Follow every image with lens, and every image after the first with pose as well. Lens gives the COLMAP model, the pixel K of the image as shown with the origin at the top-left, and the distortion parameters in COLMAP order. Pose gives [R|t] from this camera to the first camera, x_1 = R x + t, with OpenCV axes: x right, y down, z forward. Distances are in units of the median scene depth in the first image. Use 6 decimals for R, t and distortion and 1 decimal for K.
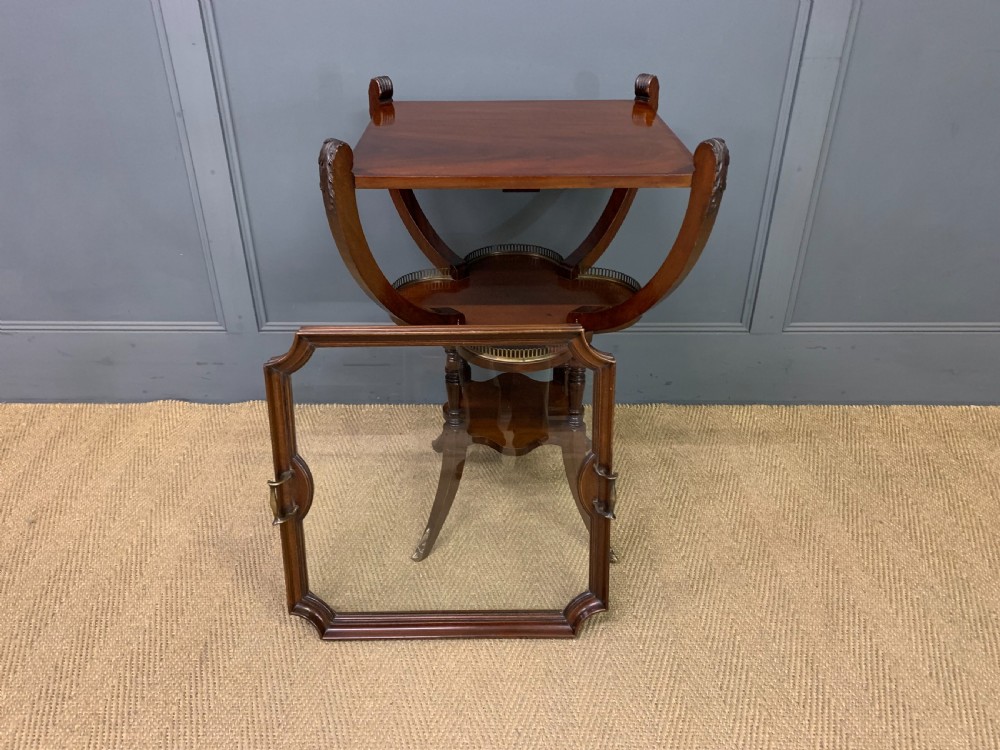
lens RADIAL K [[772.8, 0, 486.9], [0, 772.8, 383.7], [0, 0, 1]] dist [0.014337, -0.006973]
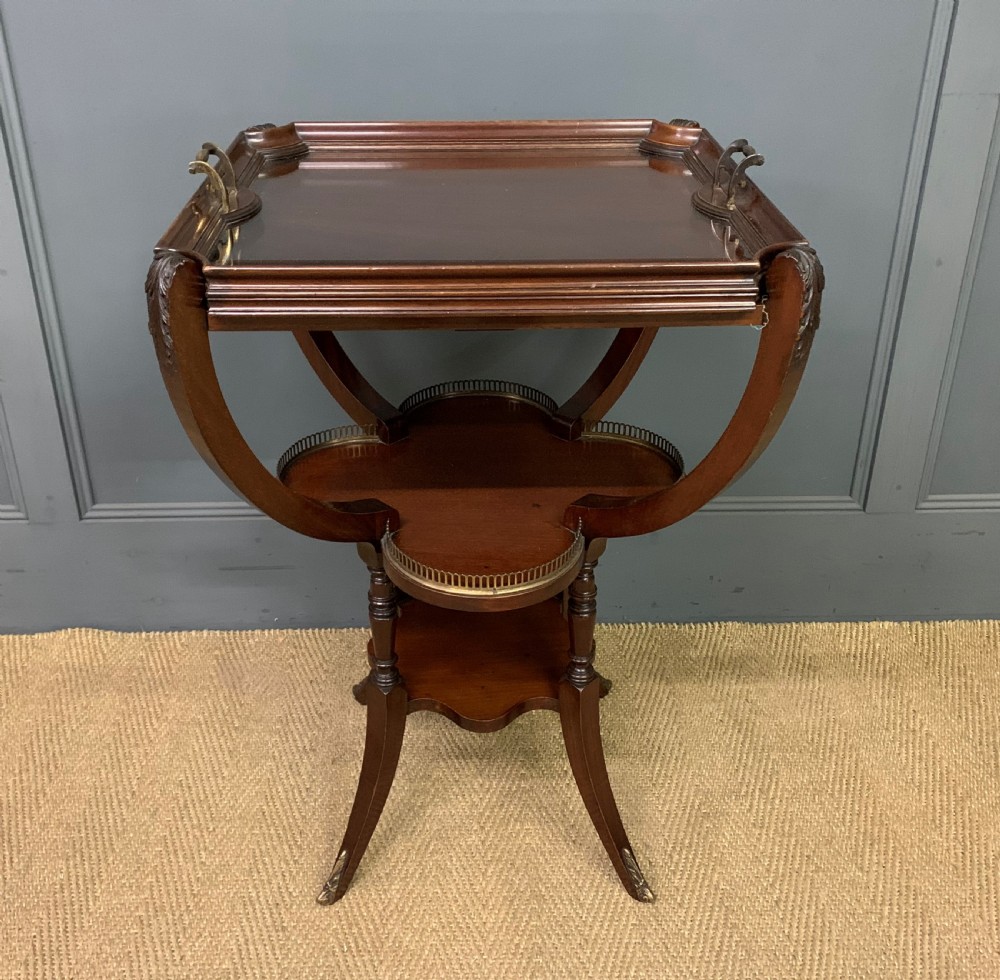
lens RADIAL K [[1139.9, 0, 484.8], [0, 1139.9, 465.8], [0, 0, 1]] dist [0.008693, 0.000000]
pose [[0.999357, -0.012584, 0.033581, -0.002237], [0.014103, 0.998870, -0.045383, -0.075000], [-0.032972, 0.045827, 0.998405, 0.087924]]
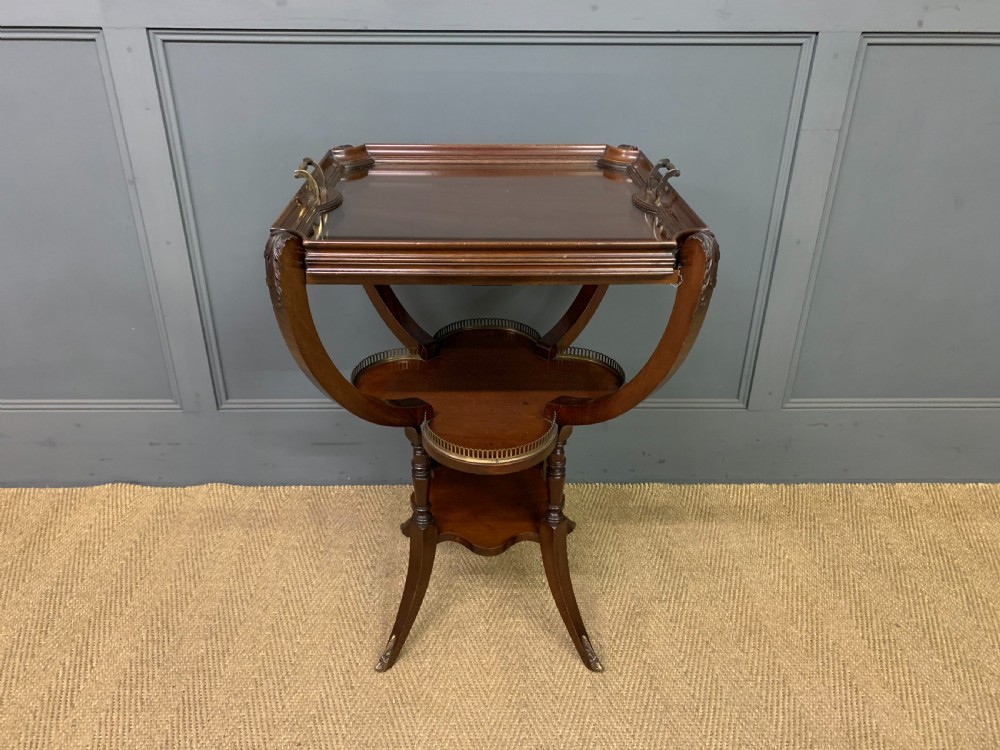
lens RADIAL K [[772.8, 0, 492.8], [0, 772.8, 370.4], [0, 0, 1]] dist [0.014337, -0.006973]
pose [[0.999375, -0.002857, 0.035236, -0.002016], [0.004698, 0.998621, -0.052287, -0.075280], [-0.035038, 0.052420, 0.998010, 0.082048]]
